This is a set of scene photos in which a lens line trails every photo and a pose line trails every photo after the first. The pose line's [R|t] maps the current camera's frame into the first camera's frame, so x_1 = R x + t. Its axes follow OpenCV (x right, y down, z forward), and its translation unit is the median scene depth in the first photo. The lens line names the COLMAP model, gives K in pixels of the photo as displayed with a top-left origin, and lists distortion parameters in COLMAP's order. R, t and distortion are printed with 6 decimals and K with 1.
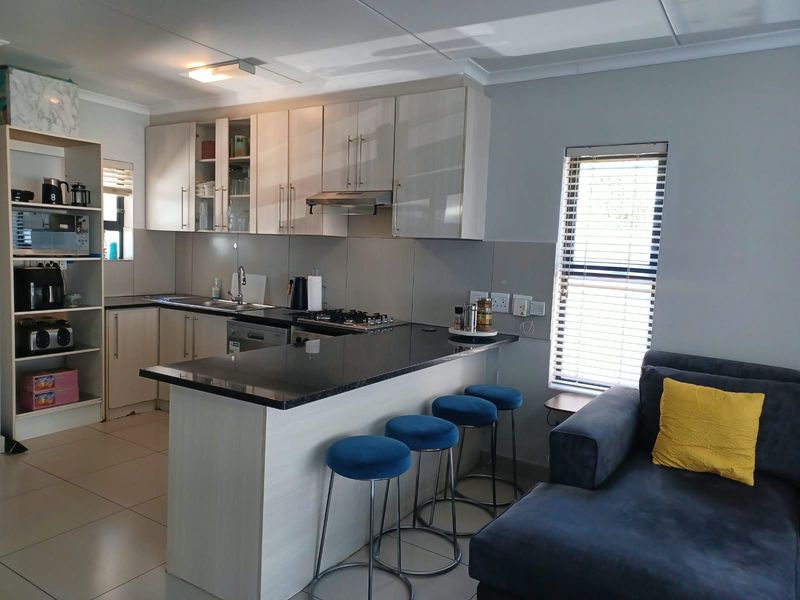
lens RADIAL K [[580.8, 0, 397.6], [0, 580.8, 304.1], [0, 0, 1]] dist [0.029489, -0.007294]
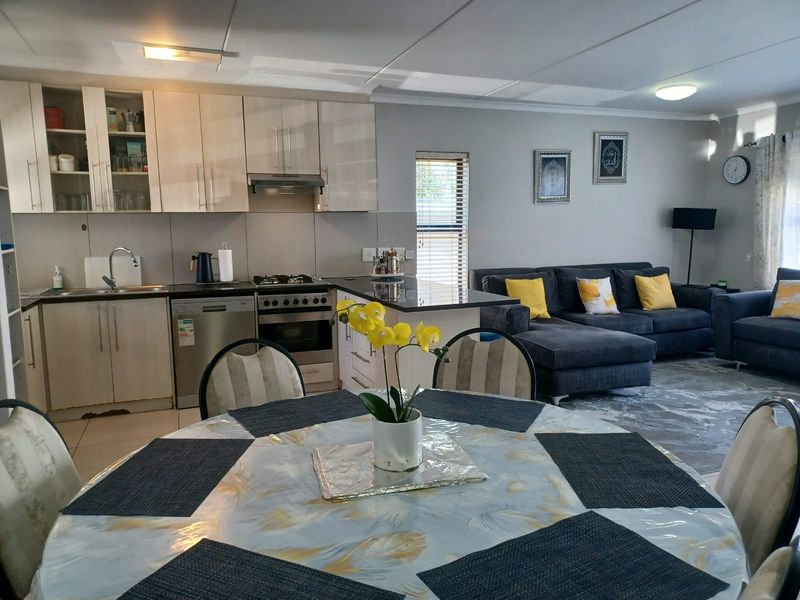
lens RADIAL K [[580.8, 0, 398.4], [0, 580.8, 297.8], [0, 0, 1]] dist [0.029489, -0.007294]
pose [[0.594056, -0.148491, 0.790600, -0.939165], [0.115669, 0.988370, 0.098723, -0.032702], [-0.796064, 0.032801, 0.604322, 0.091990]]
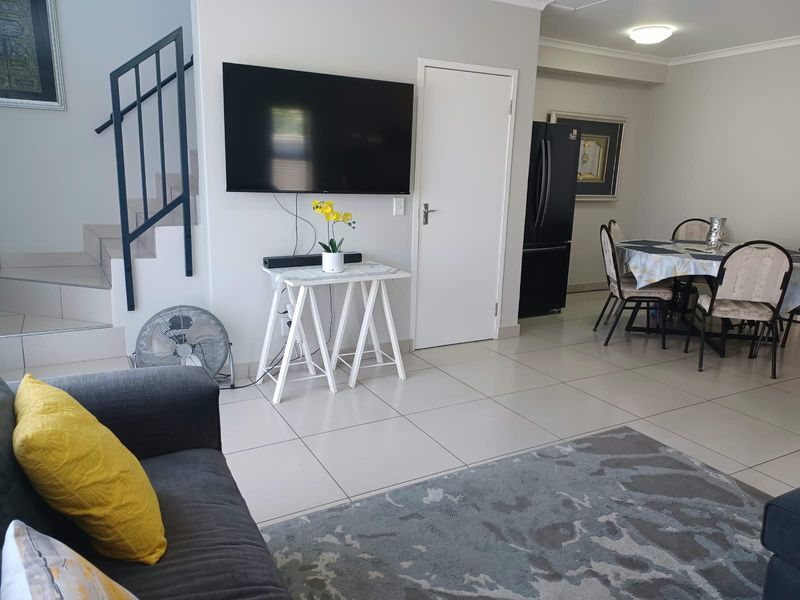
lens RADIAL K [[580.8, 0, 400.4], [0, 580.8, 300.0], [0, 0, 1]] dist [0.029489, -0.007294]
pose [[-0.476475, 0.132030, -0.869218, 0.729452], [-0.127487, 0.967835, 0.216894, 0.028773], [0.869896, 0.214158, -0.444317, 0.314726]]
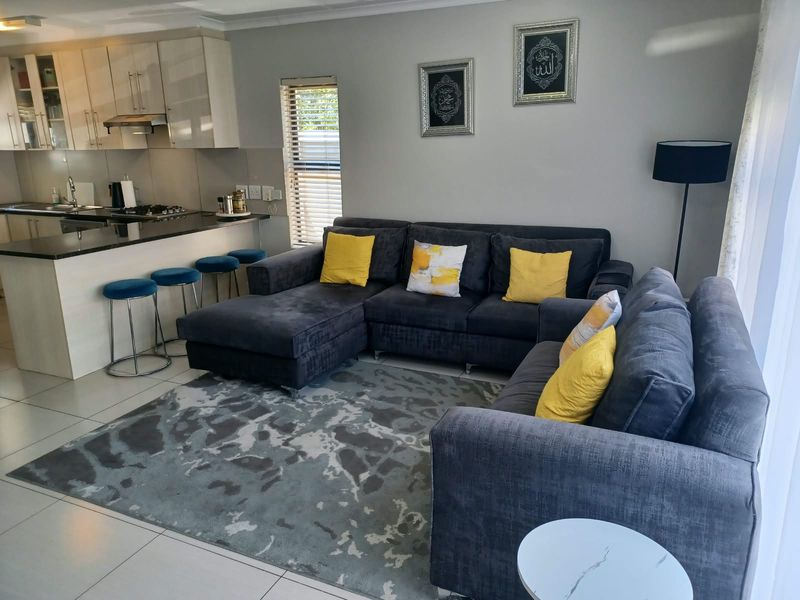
lens RADIAL K [[580.8, 0, 398.9], [0, 580.8, 297.8], [0, 0, 1]] dist [0.029489, -0.007294]
pose [[0.987194, -0.092116, 0.130244, 0.304544], [0.068754, 0.982399, 0.173681, 0.027177], [-0.143951, -0.162502, 0.976151, -0.477607]]
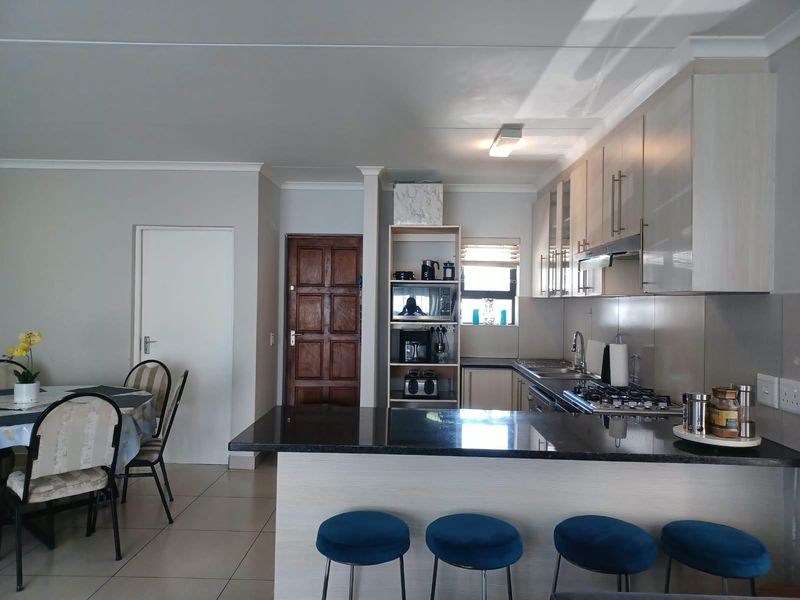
lens RADIAL K [[580.8, 0, 399.1], [0, 580.8, 303.9], [0, 0, 1]] dist [0.029489, -0.007294]
pose [[0.517207, -0.027226, -0.855427, 0.468566], [-0.077791, 0.993861, -0.078666, -0.017075], [0.852318, 0.107231, 0.511914, 0.330206]]
